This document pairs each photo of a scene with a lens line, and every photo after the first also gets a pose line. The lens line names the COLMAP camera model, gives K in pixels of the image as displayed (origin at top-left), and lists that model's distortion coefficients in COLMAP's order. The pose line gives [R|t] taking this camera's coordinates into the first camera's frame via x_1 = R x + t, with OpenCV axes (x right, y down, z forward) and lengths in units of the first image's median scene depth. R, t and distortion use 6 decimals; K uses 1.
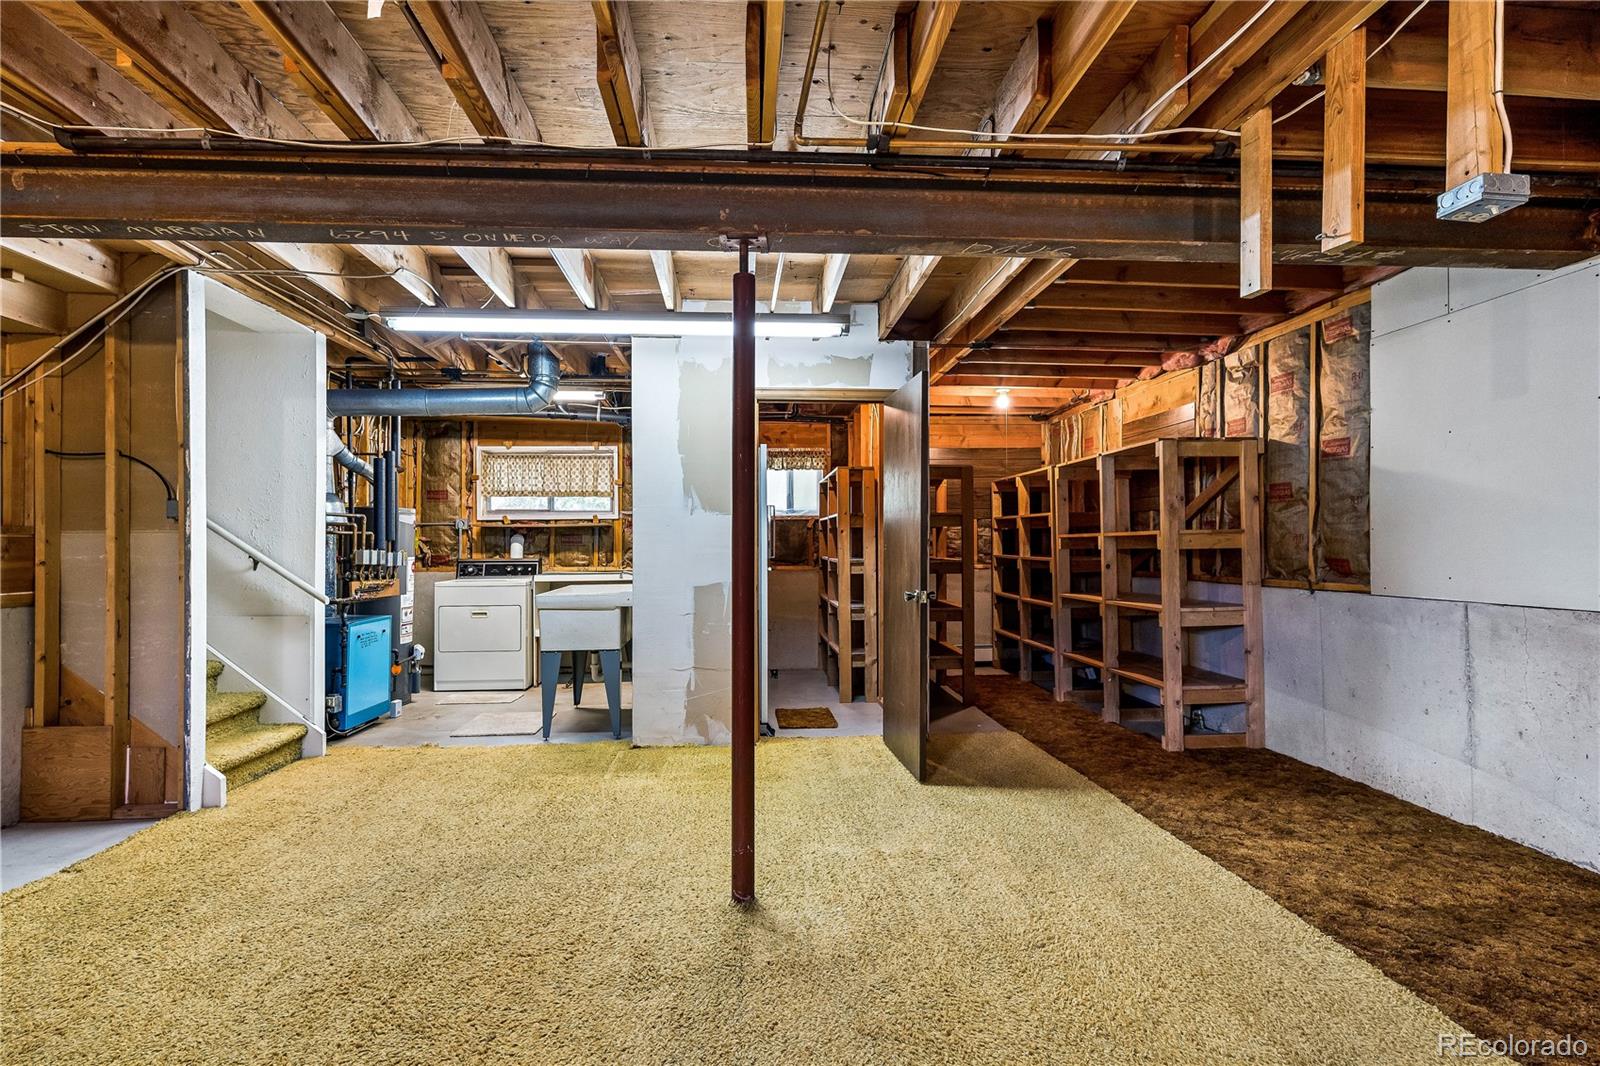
lens RADIAL K [[788.6, 0, 800.1], [0, 788.6, 540.3], [0, 0, 1]] dist [-0.002432, -0.000176]
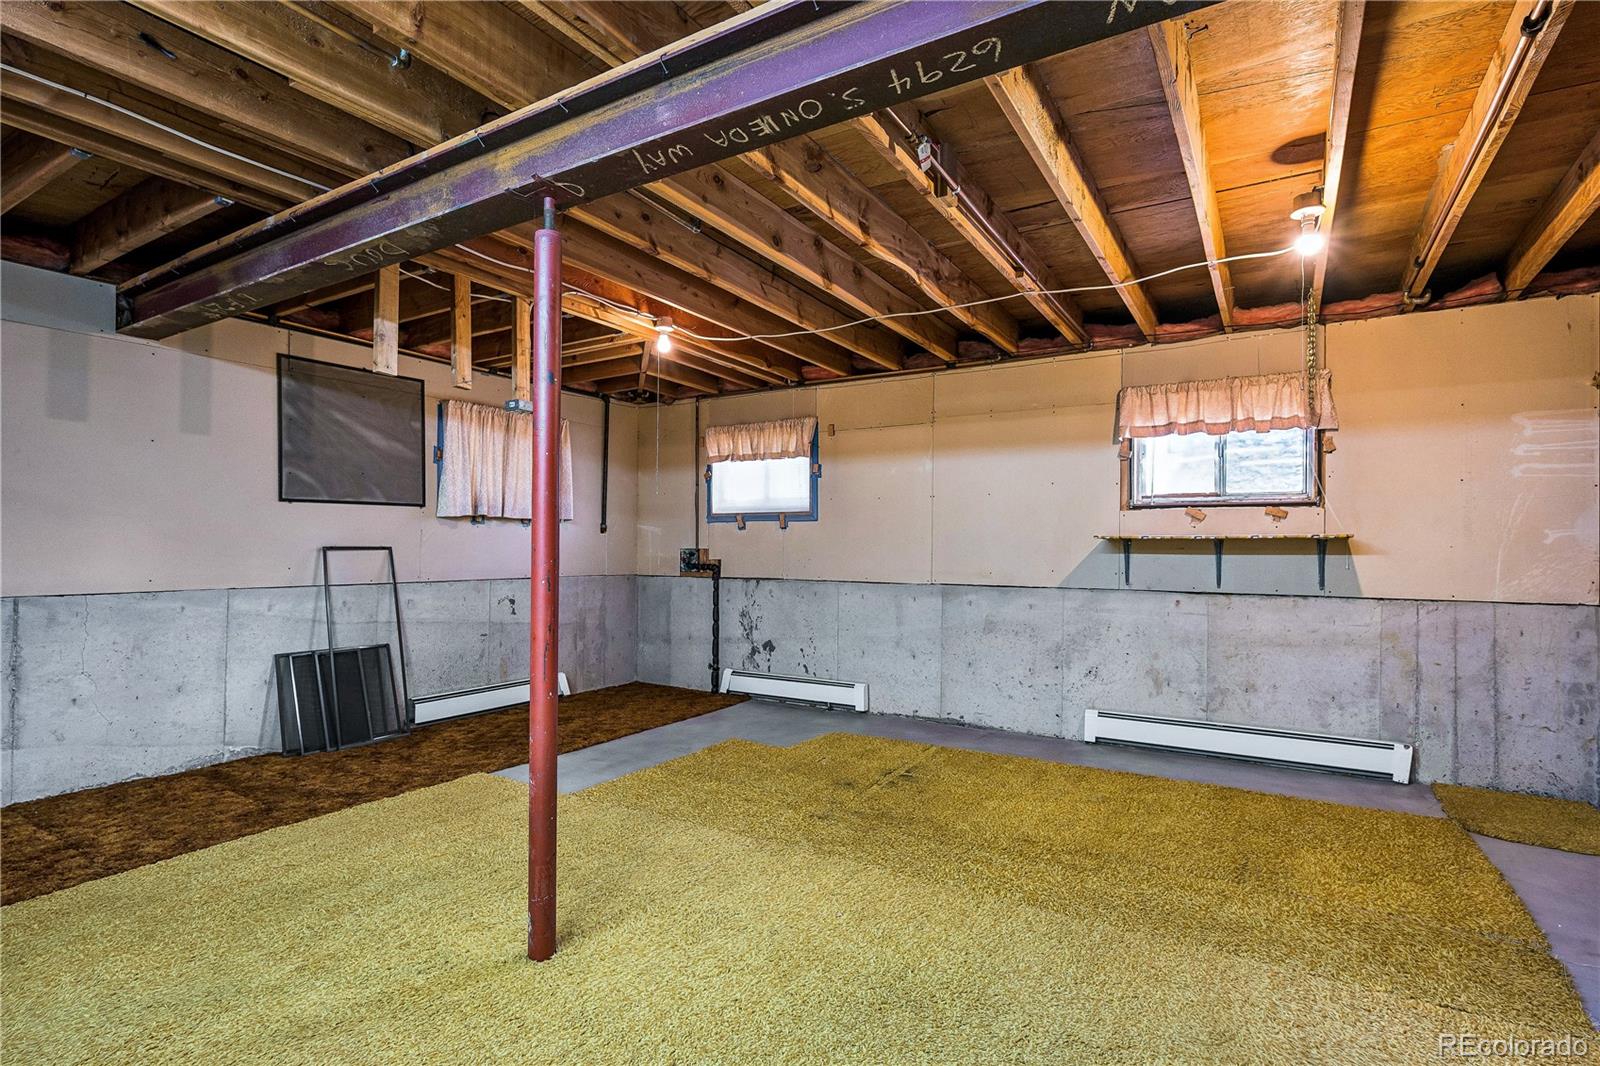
lens RADIAL K [[788.6, 0, 800.1], [0, 788.6, 540.3], [0, 0, 1]] dist [-0.002432, -0.000176]
pose [[-0.807993, 0.003442, 0.589182, -0.681466], [-0.005931, 0.999885, -0.013974, 0.009929], [-0.589162, -0.014785, -0.807880, 1.292428]]
